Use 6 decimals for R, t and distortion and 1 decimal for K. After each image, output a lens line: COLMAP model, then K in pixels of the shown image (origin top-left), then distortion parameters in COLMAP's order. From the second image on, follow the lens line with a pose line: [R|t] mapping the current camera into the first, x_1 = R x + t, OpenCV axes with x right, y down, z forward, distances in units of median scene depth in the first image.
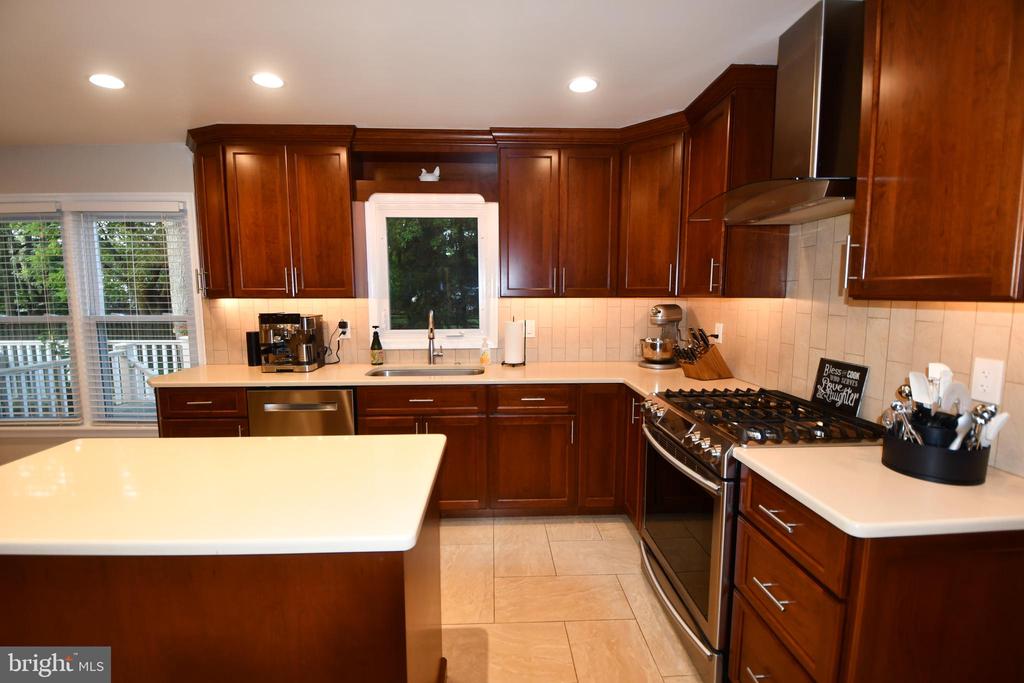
lens RADIAL K [[443.9, 0, 512.0], [0, 443.9, 341.5], [0, 0, 1]] dist [0.001597, -0.013946]
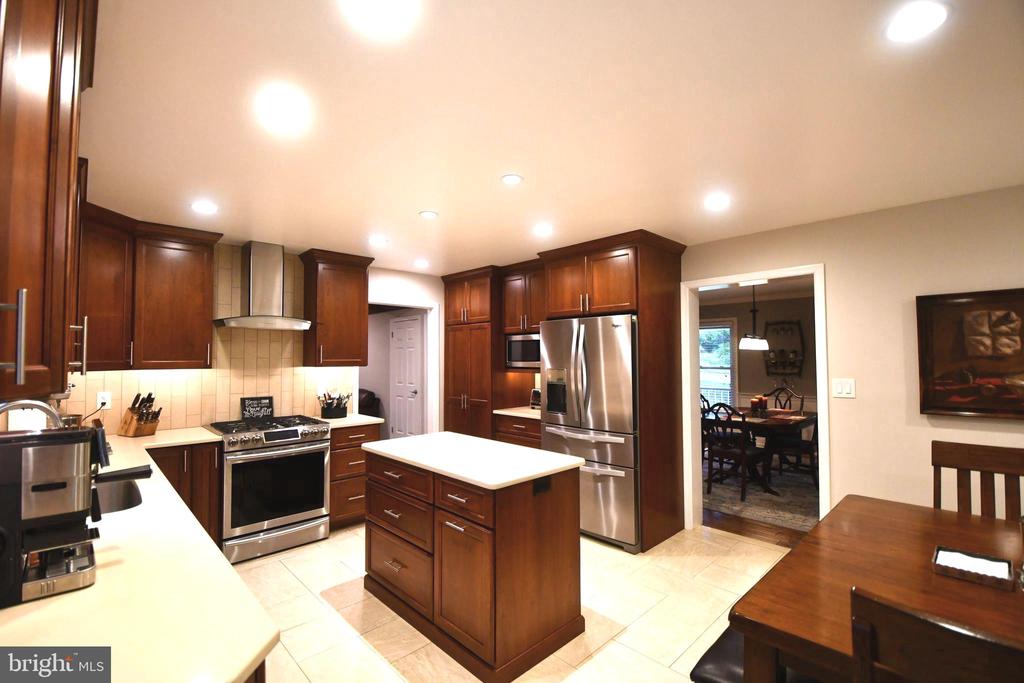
lens RADIAL K [[443.9, 0, 512.0], [0, 443.9, 341.5], [0, 0, 1]] dist [0.001597, -0.013946]
pose [[-0.668351, 0.032810, 0.743122, -1.031162], [0.087536, 0.995554, 0.034773, -0.114925], [-0.738678, 0.088291, -0.668251, 0.915431]]
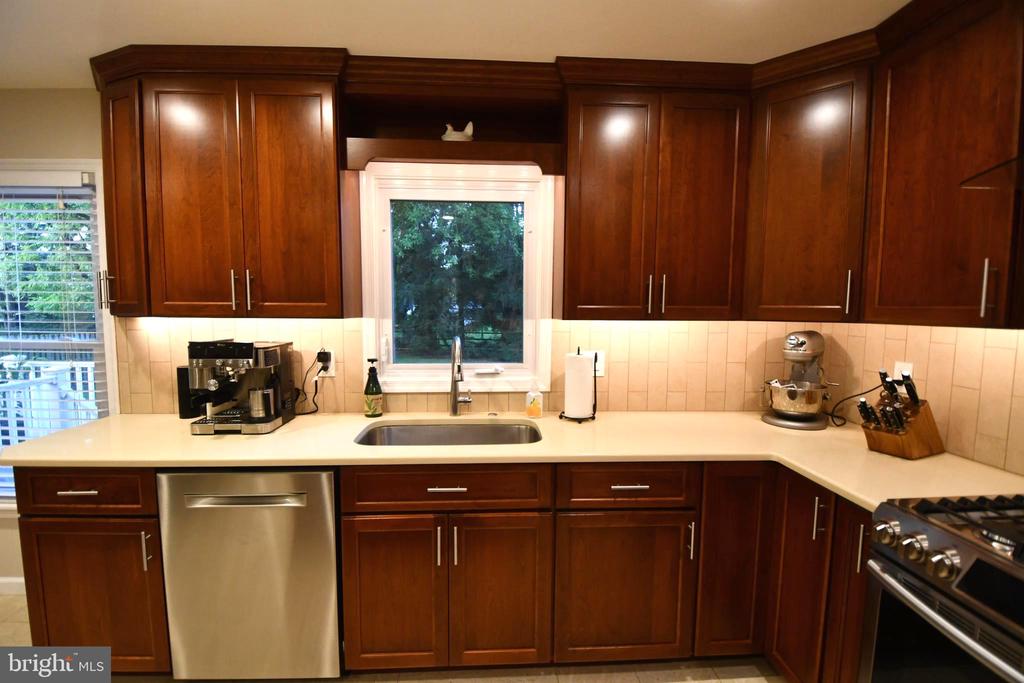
lens RADIAL K [[443.9, 0, 512.0], [0, 443.9, 341.5], [0, 0, 1]] dist [0.001597, -0.013946]
pose [[0.999875, 0.008221, 0.013509, -0.110240], [-0.007820, 0.999535, -0.029462, -0.045241], [-0.013745, 0.029353, 0.999475, 0.340288]]
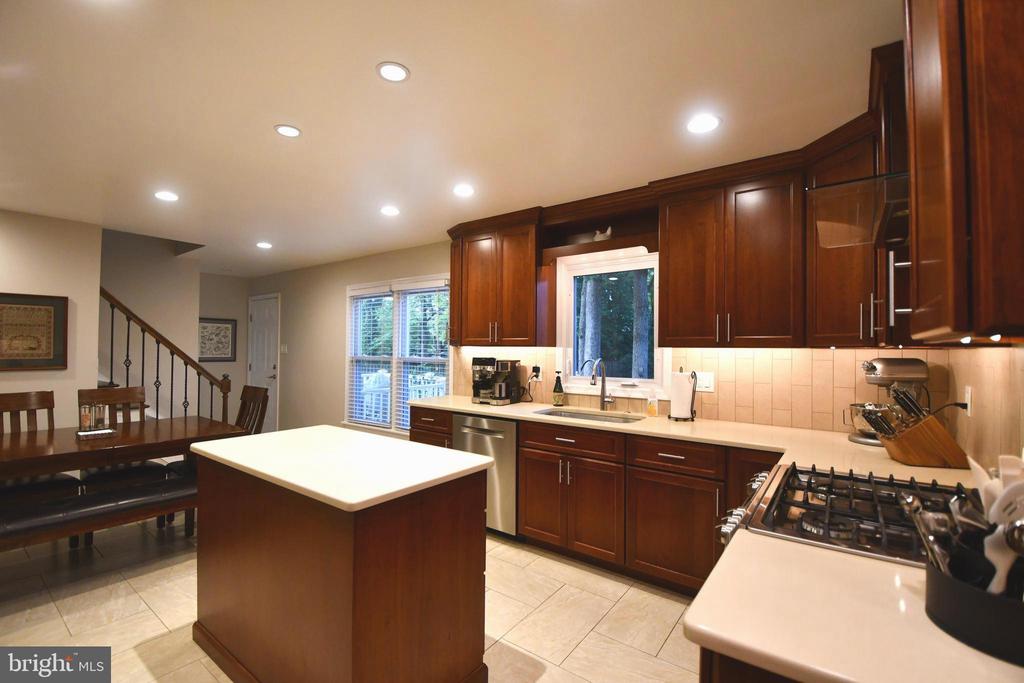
lens RADIAL K [[443.9, 0, 512.0], [0, 443.9, 341.5], [0, 0, 1]] dist [0.001597, -0.013946]
pose [[0.775543, -0.000820, -0.631295, 0.330265], [-0.076987, 0.992412, -0.095868, 0.007277], [0.626583, 0.122952, 0.769595, 0.048270]]
